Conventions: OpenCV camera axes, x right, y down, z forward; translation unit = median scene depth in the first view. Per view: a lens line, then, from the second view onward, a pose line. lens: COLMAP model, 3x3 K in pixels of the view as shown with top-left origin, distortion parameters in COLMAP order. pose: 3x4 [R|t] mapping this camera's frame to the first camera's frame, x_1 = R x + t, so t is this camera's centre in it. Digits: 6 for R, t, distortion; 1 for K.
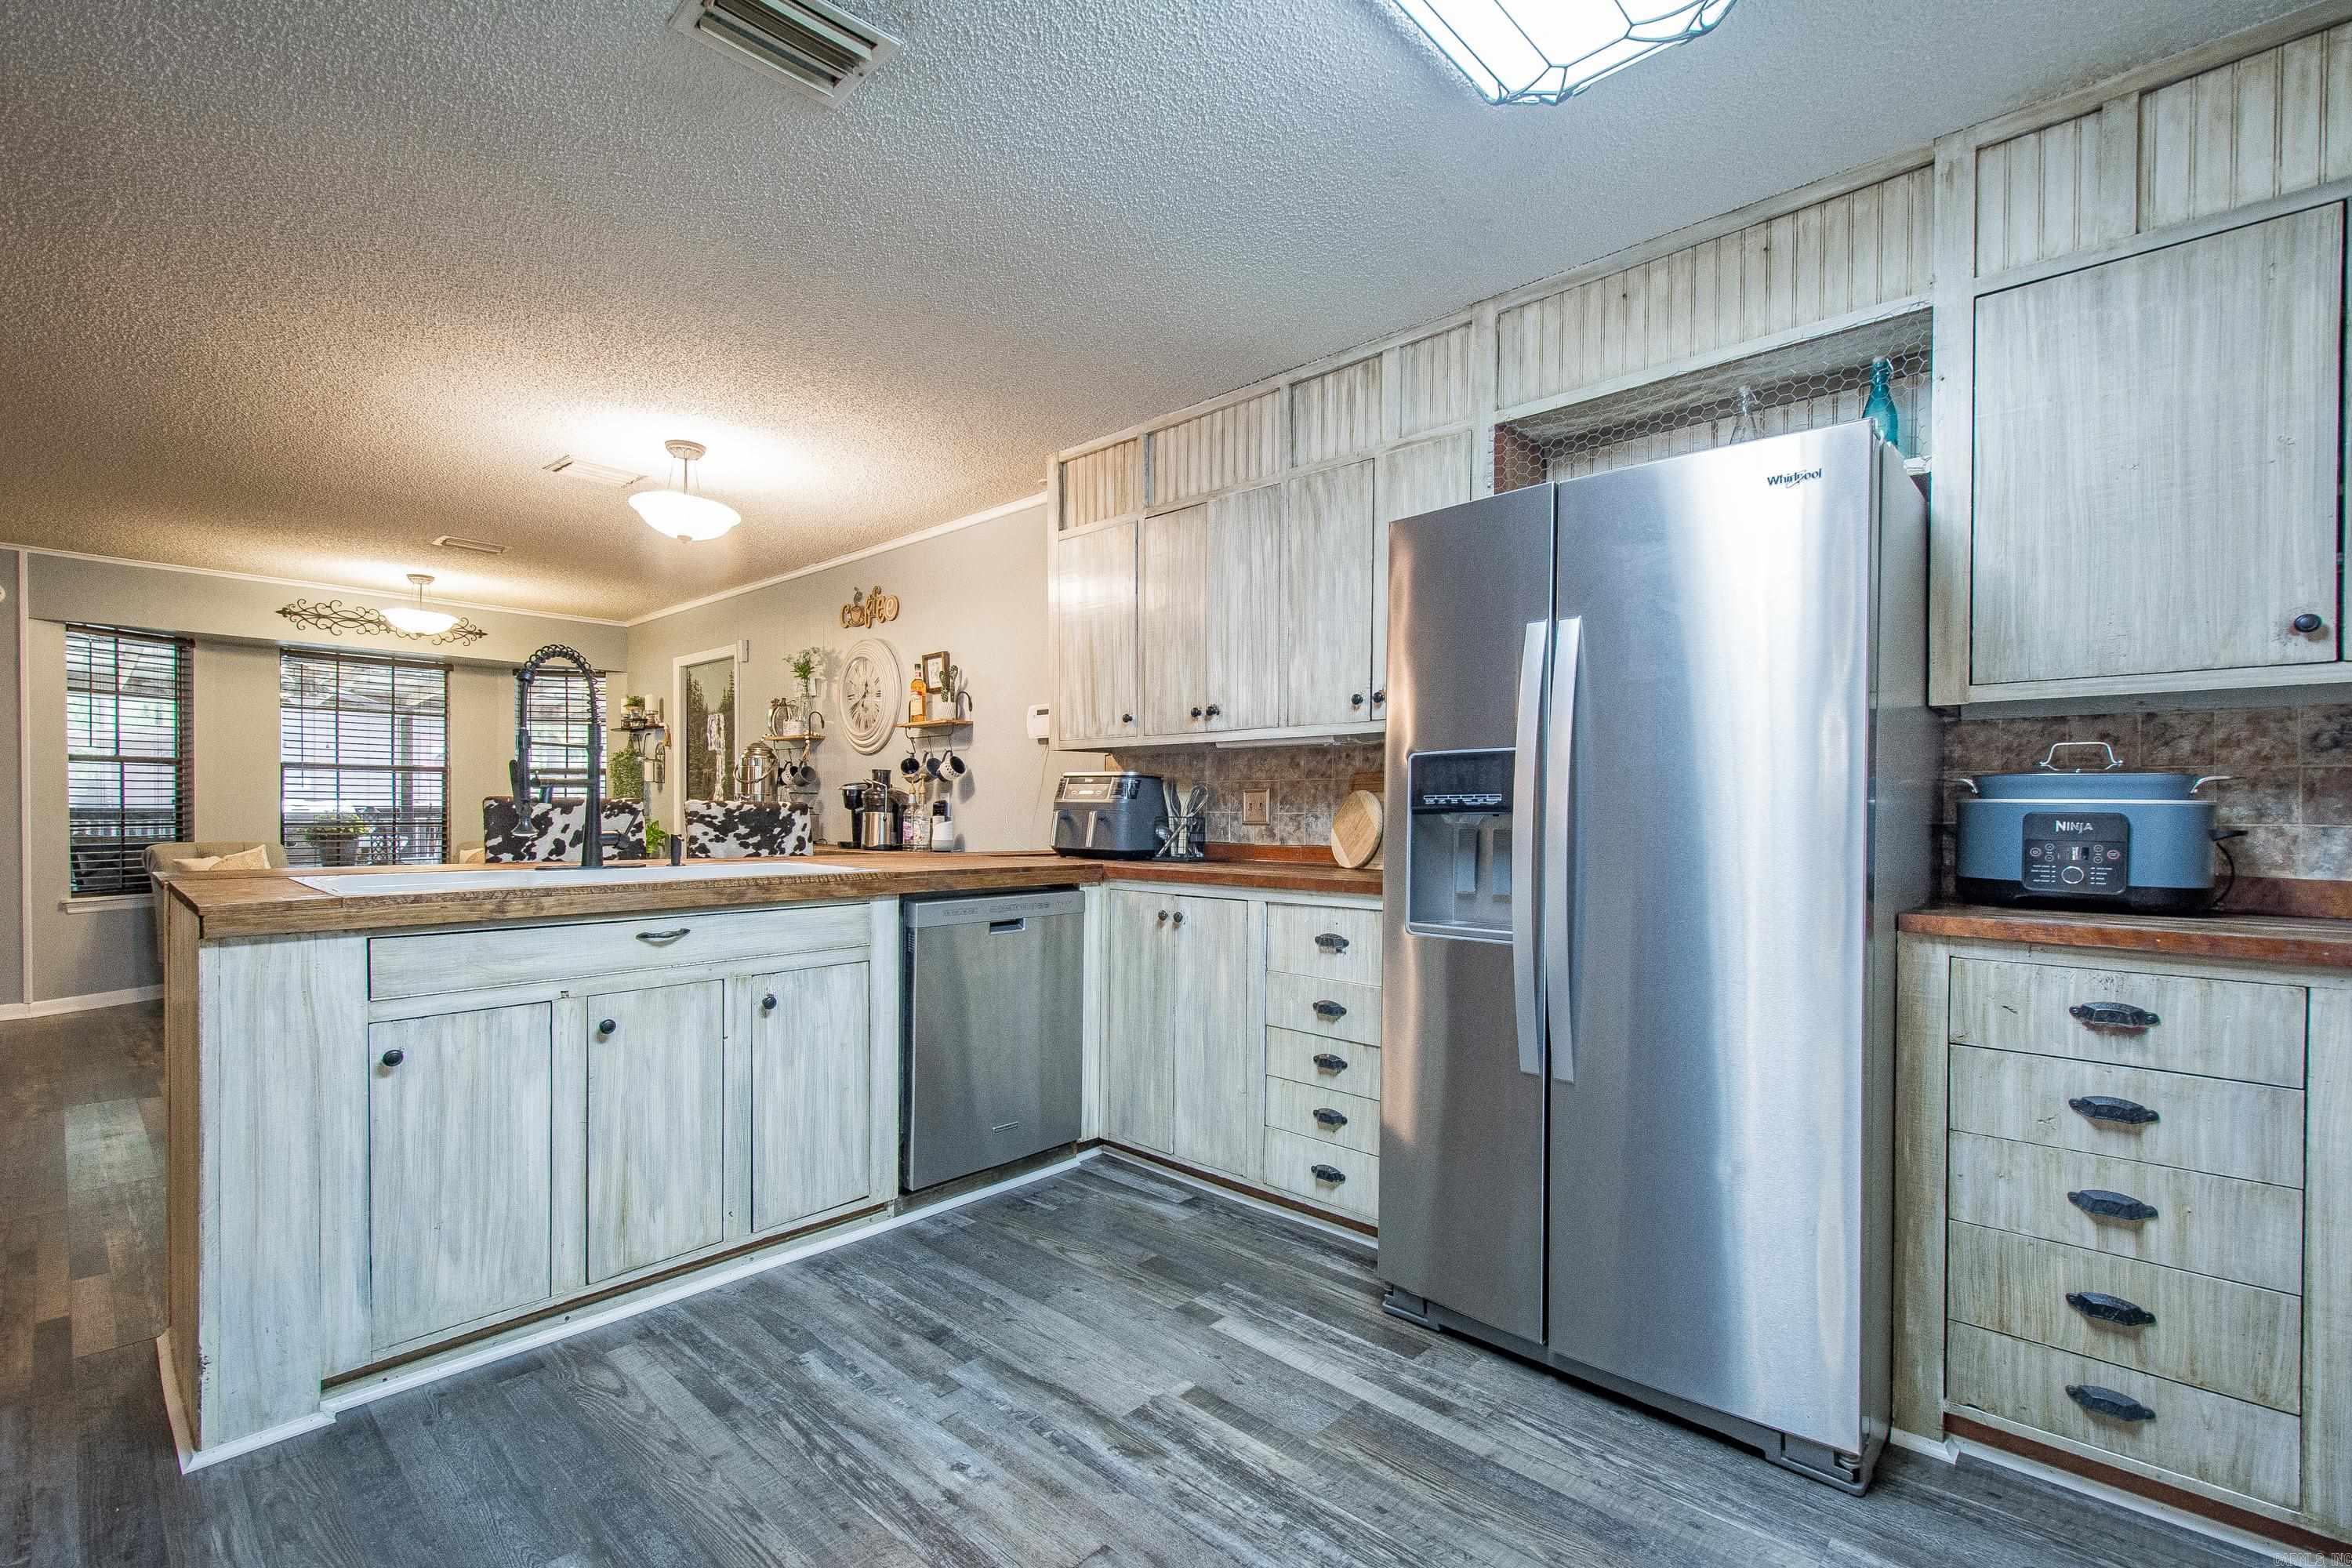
lens RADIAL K [[1028.6, 0, 1197.1], [0, 1028.6, 819.8], [0, 0, 1]] dist [0.019610, -0.007378]
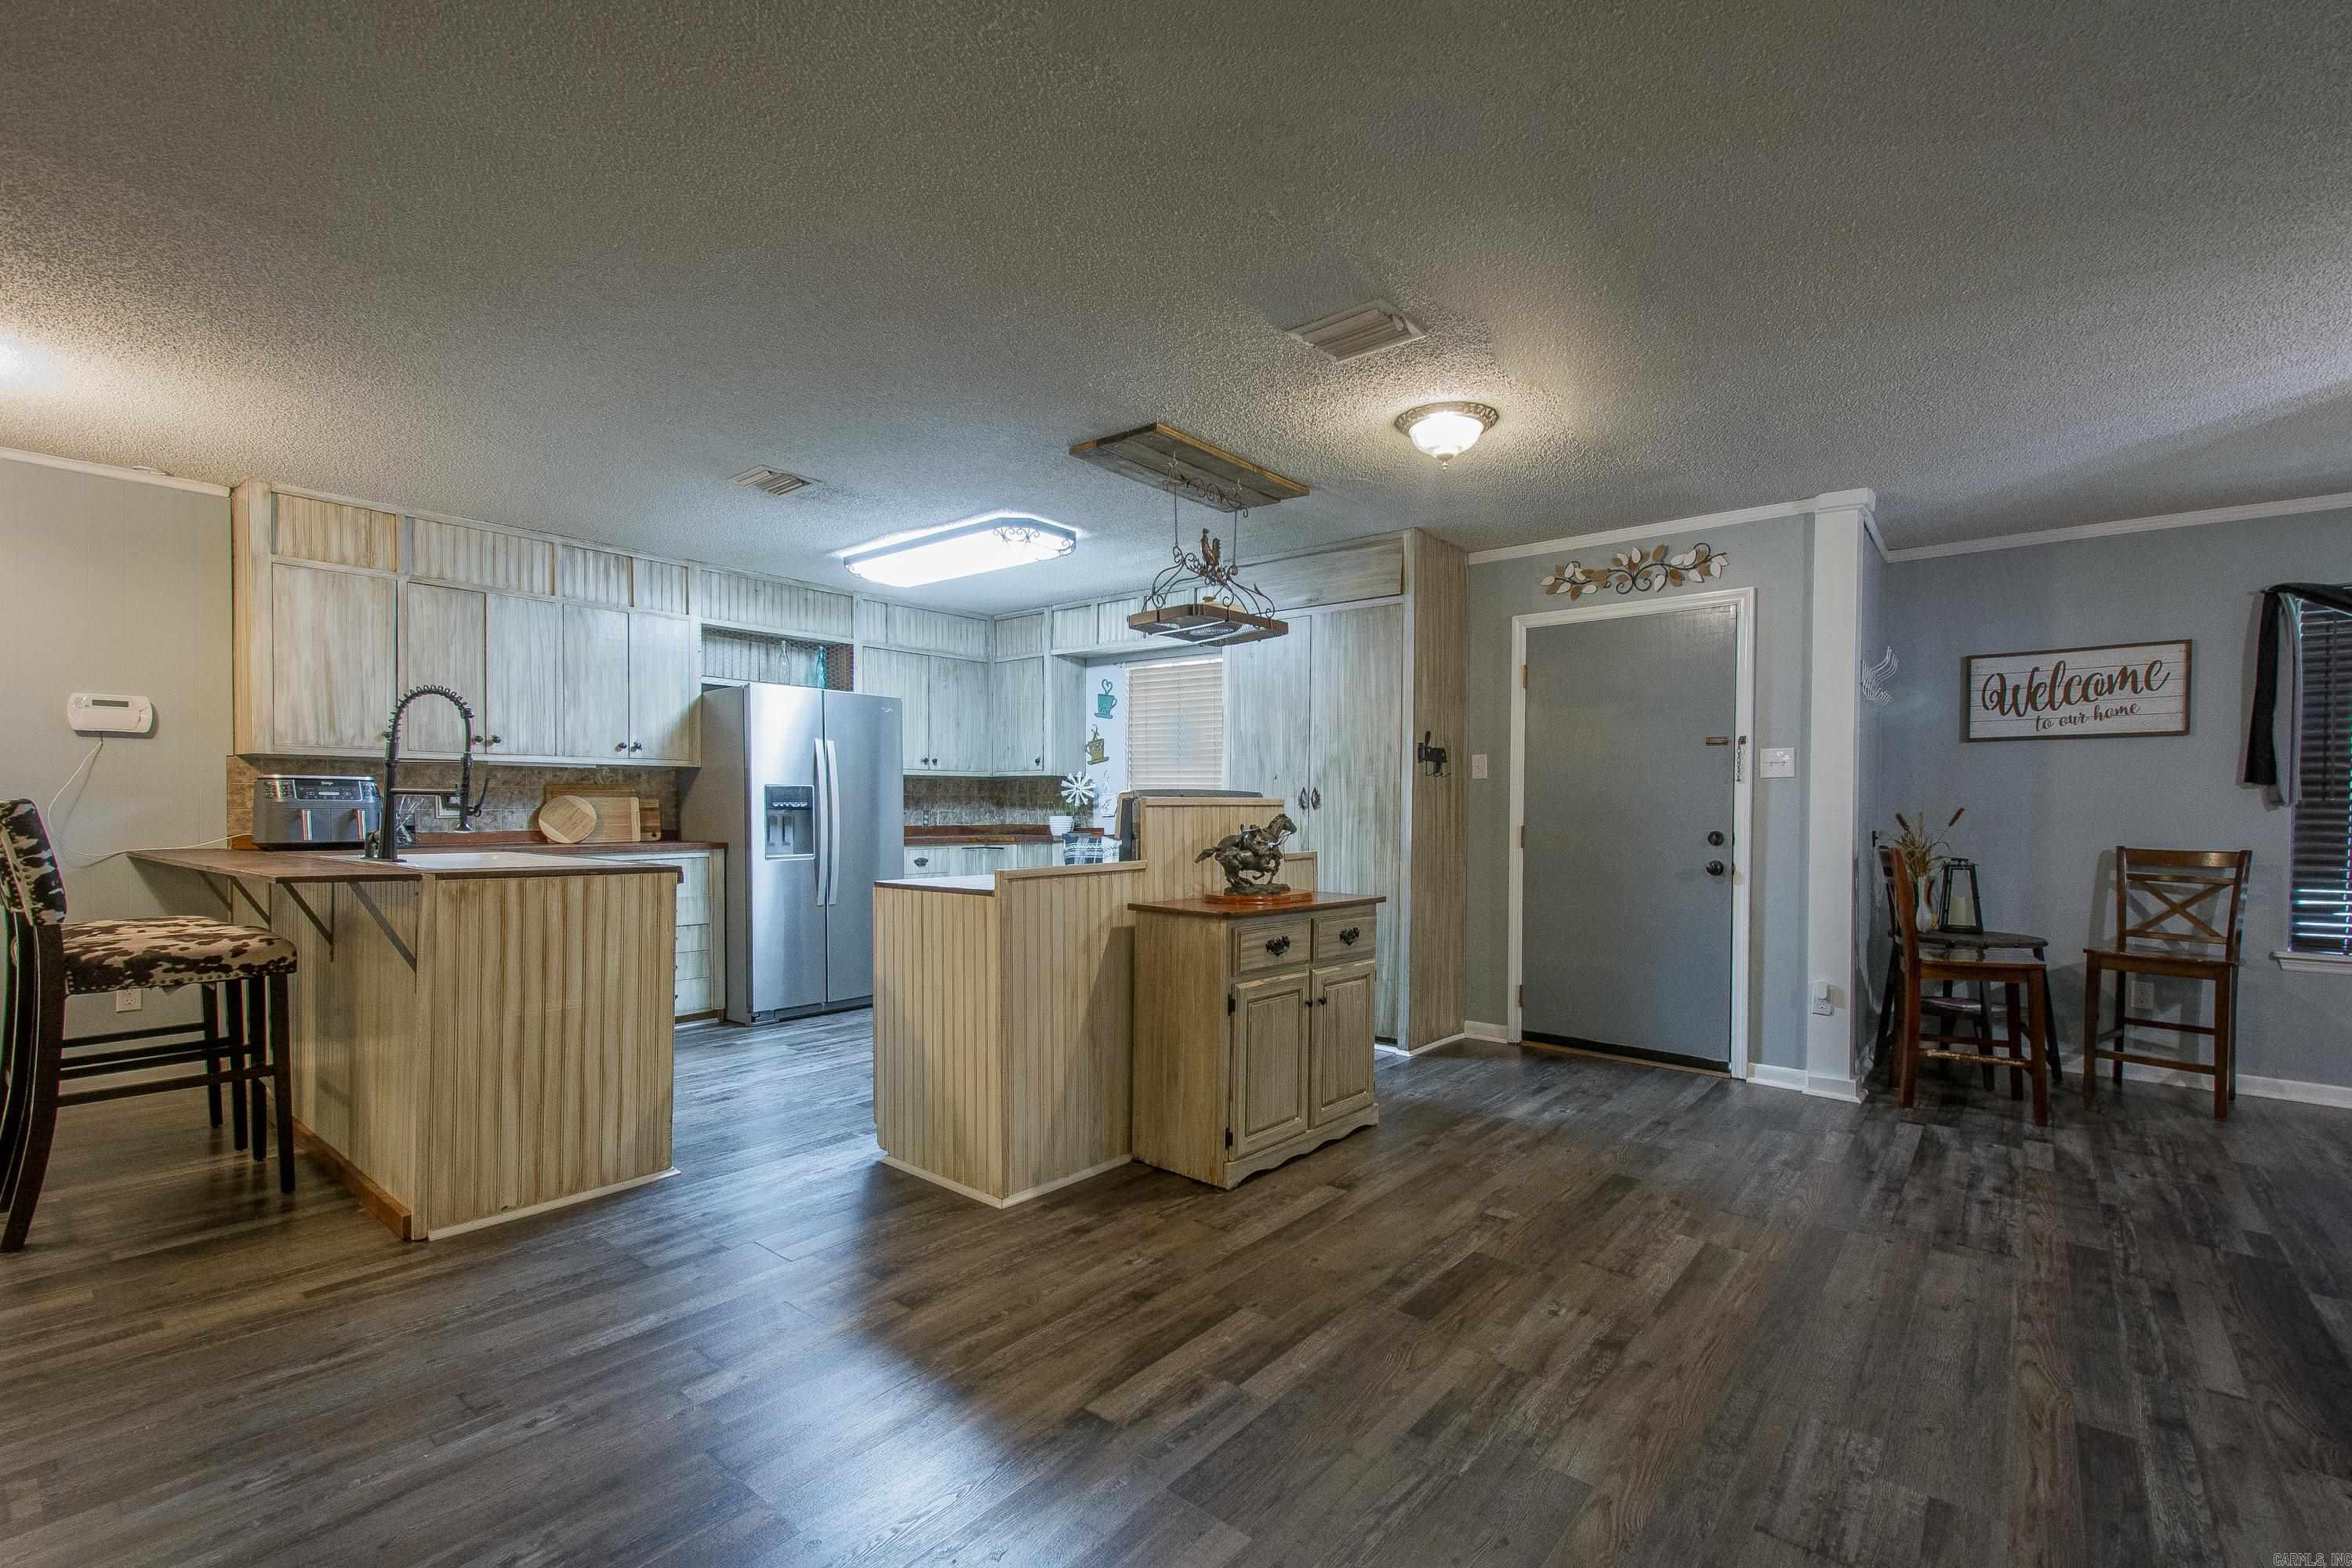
lens RADIAL K [[1028.6, 0, 1193.7], [0, 1028.6, 830.6], [0, 0, 1]] dist [0.019610, -0.007378]
pose [[-0.056347, -0.031673, 0.997909, -1.865347], [0.004671, 0.999477, 0.031986, -0.025336], [-0.998400, 0.006464, -0.056170, 0.127366]]
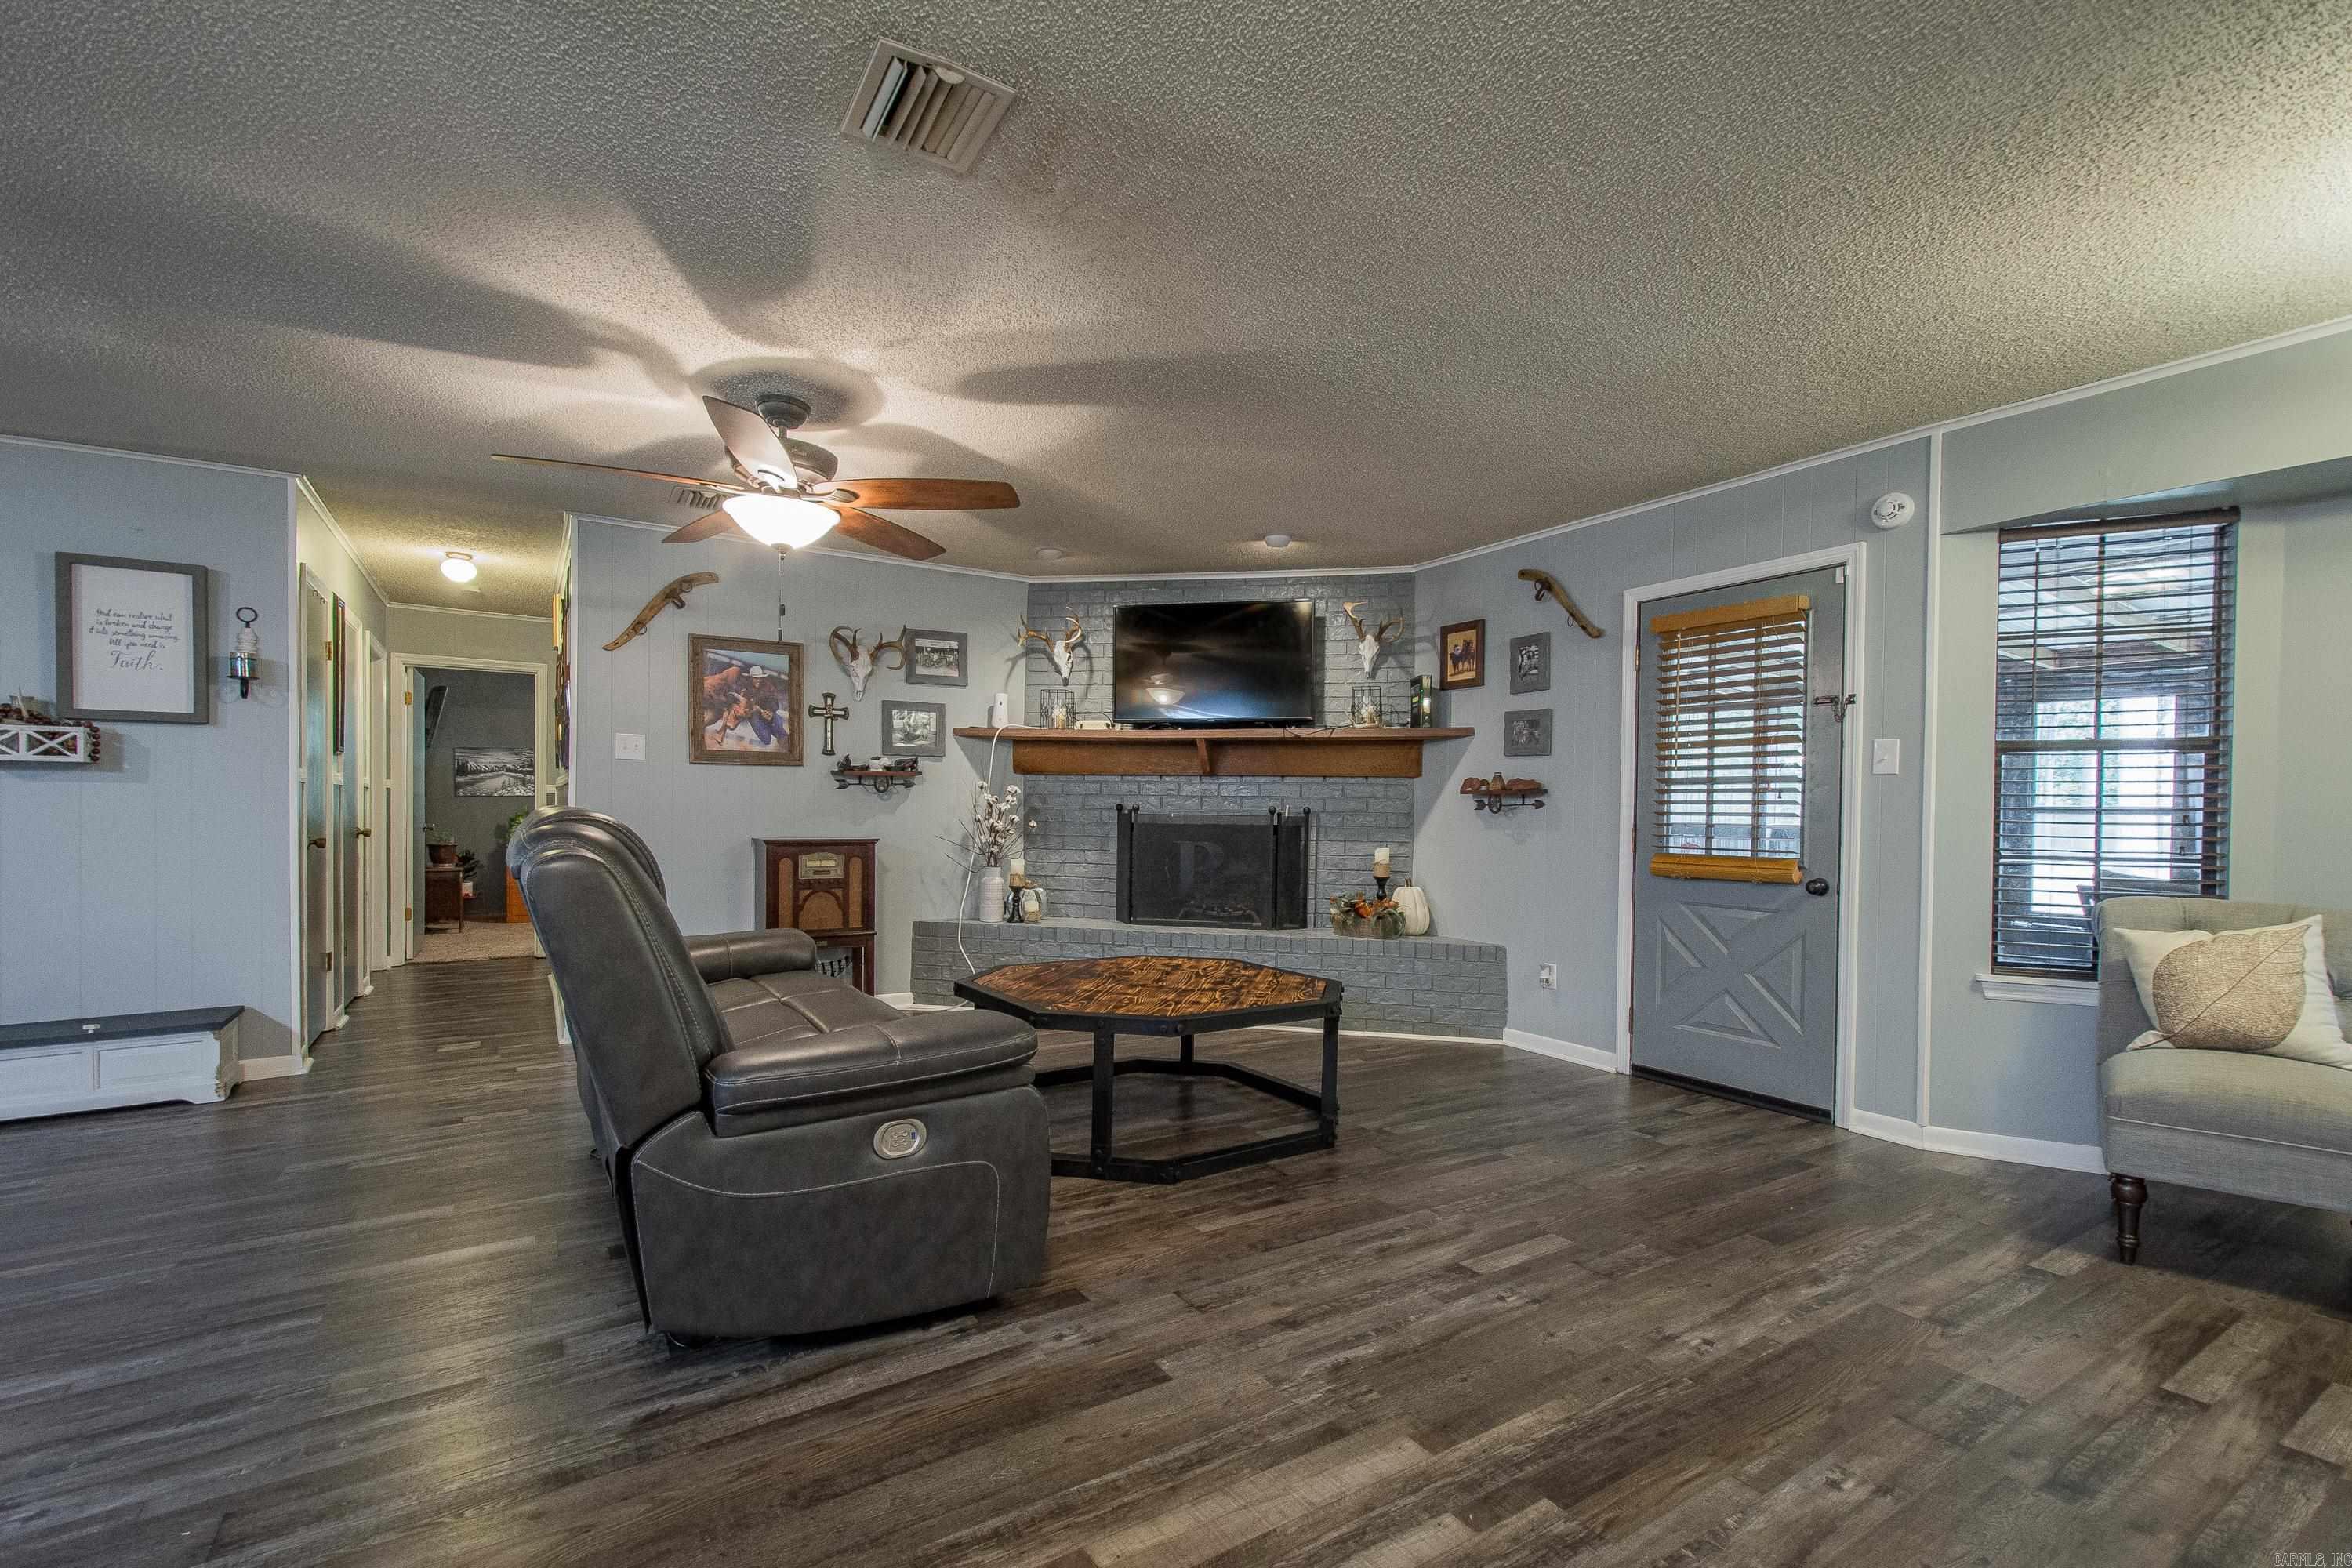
lens RADIAL K [[1028.6, 0, 1192.0], [0, 1028.6, 824.6], [0, 0, 1]] dist [0.019610, -0.007378]
pose [[-0.254660, 0.008301, -0.966995, -0.775317], [-0.022180, 0.999650, 0.014423, -0.025642], [0.966776, 0.025120, -0.254387, 1.475384]]
